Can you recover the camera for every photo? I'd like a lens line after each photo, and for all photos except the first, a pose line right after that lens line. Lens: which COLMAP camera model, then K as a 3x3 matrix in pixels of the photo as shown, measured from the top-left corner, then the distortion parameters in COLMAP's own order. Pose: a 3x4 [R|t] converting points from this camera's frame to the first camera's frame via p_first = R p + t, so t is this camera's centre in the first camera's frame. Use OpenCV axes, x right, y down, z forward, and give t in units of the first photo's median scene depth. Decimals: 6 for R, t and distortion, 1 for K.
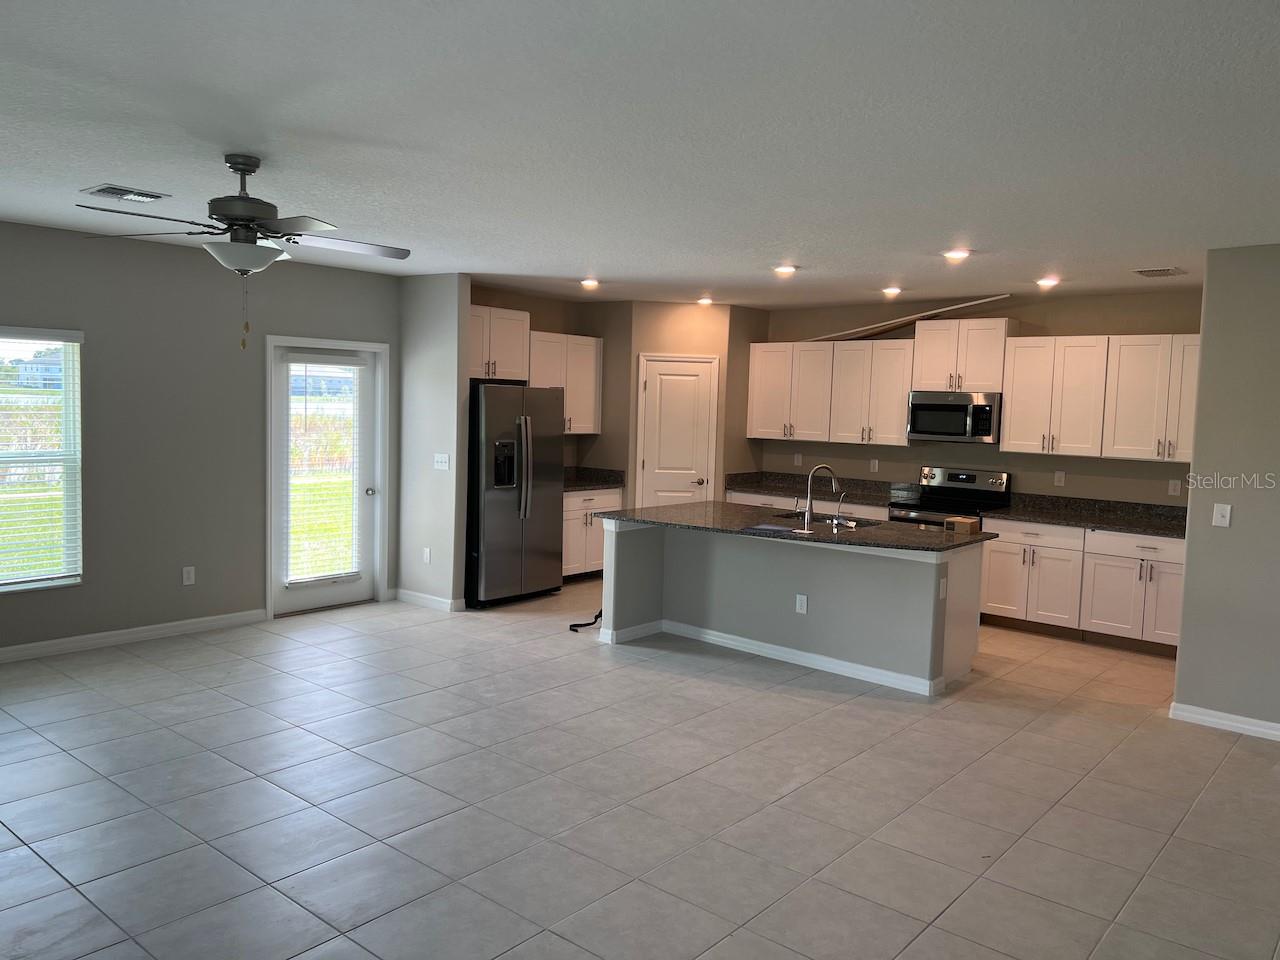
lens RADIAL K [[955.6, 0, 649.7], [0, 955.6, 475.5], [0, 0, 1]] dist [0.148862, -0.216587]
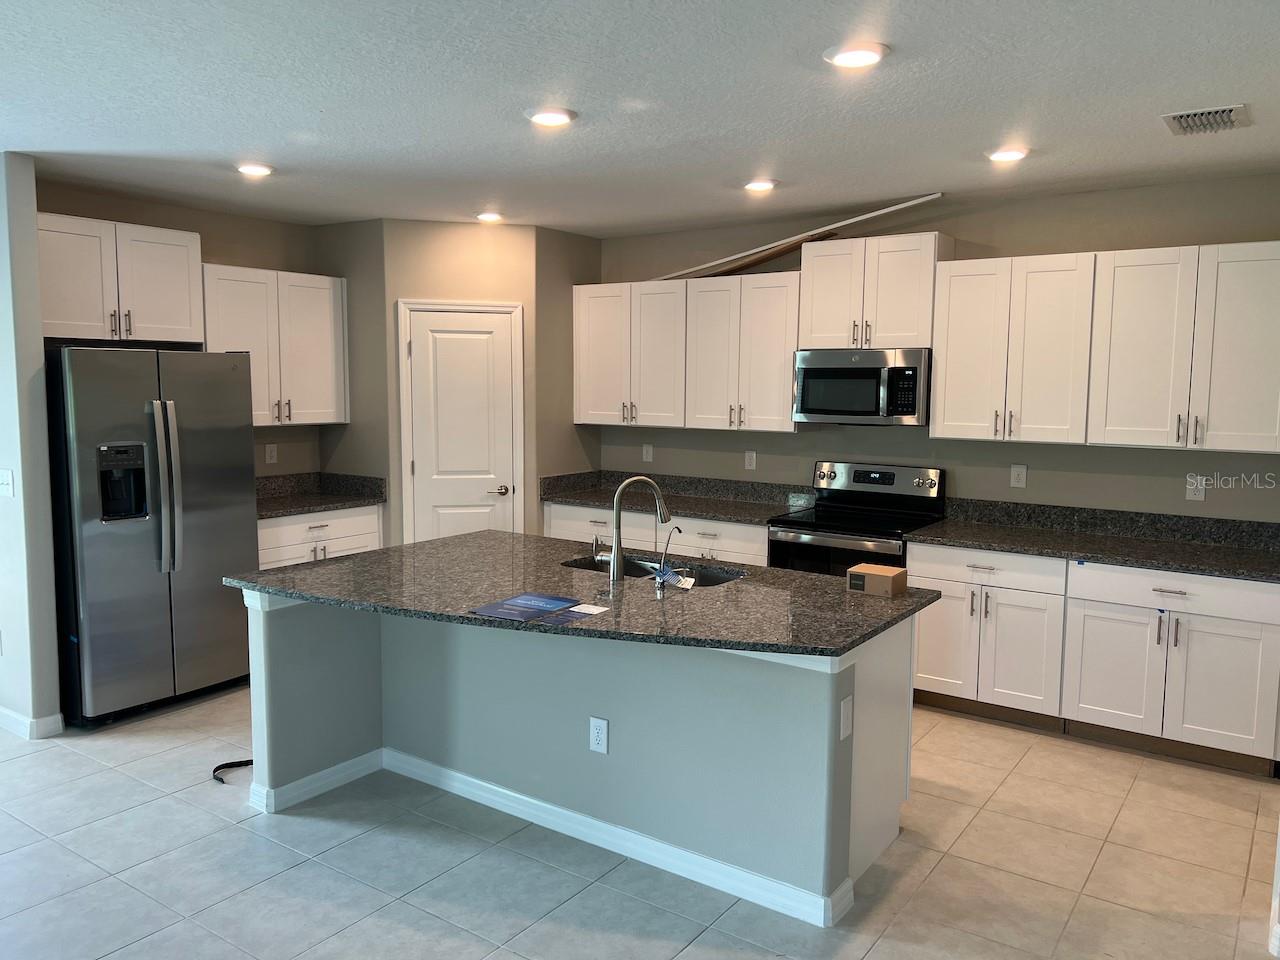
lens RADIAL K [[955.6, 0, 649.7], [0, 955.6, 475.5], [0, 0, 1]] dist [0.148862, -0.216587]
pose [[0.996062, -0.031079, 0.083031, 0.118897], [0.028997, 0.999237, 0.026159, -0.022198], [-0.083781, -0.023648, 0.996204, 0.369861]]
